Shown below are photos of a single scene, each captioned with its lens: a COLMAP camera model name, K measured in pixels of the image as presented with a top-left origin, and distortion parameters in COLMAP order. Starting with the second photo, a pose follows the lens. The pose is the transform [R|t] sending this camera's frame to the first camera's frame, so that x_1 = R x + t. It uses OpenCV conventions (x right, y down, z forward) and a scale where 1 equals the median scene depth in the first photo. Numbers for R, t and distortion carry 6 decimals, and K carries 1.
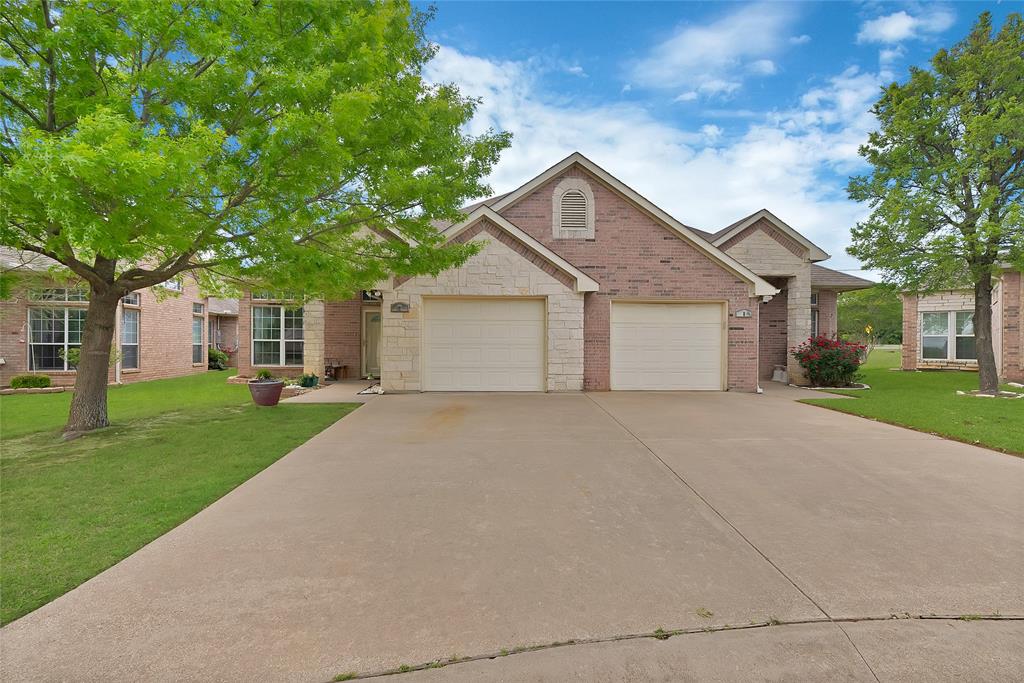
lens RADIAL K [[470.7, 0, 512.0], [0, 470.7, 341.5], [0, 0, 1]] dist [0.000124, -0.000044]
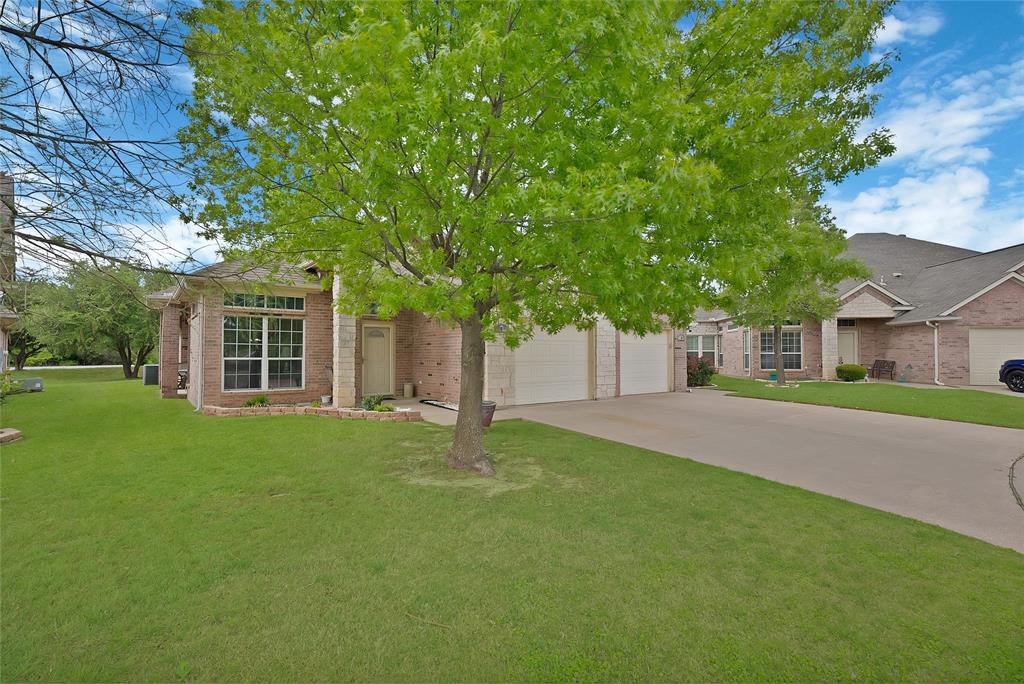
lens RADIAL K [[470.7, 0, 512.0], [0, 470.7, 342.0], [0, 0, 1]] dist [0.000124, -0.000044]
pose [[0.823422, 0.010319, 0.567336, -0.603776], [0.003074, 0.999739, -0.022645, -0.011883], [-0.567421, 0.020391, 0.823175, 0.082733]]
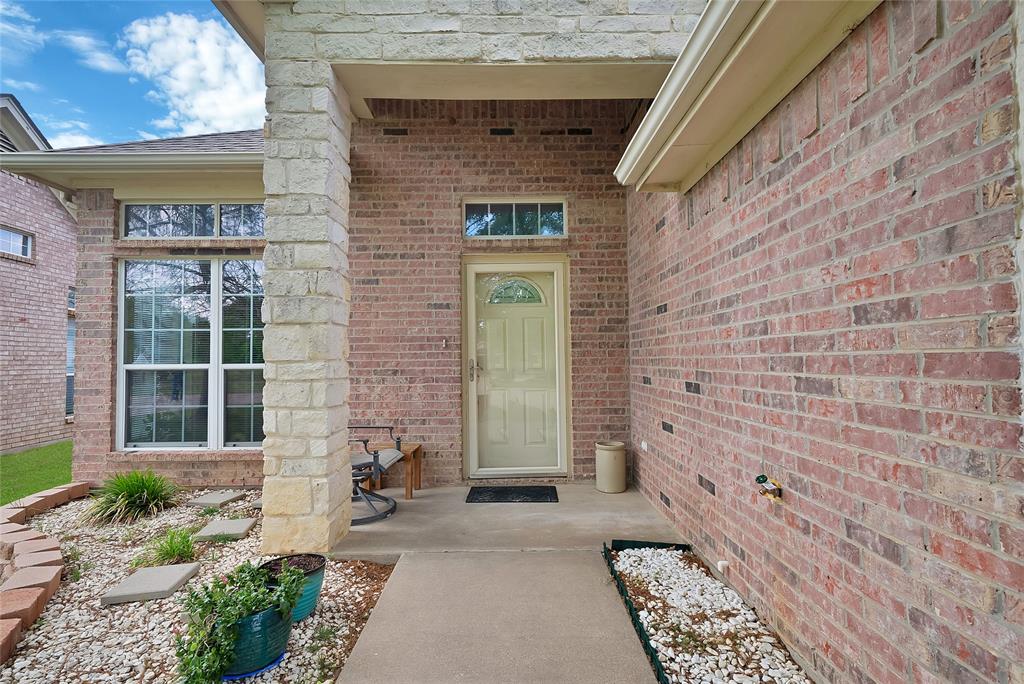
lens RADIAL K [[470.7, 0, 512.0], [0, 470.7, 342.0], [0, 0, 1]] dist [0.000124, -0.000044]
pose [[0.999413, -0.017412, -0.029520, -0.281682], [0.016418, 0.999301, -0.033577, -0.005184], [0.030084, 0.033072, 0.999000, 0.695849]]
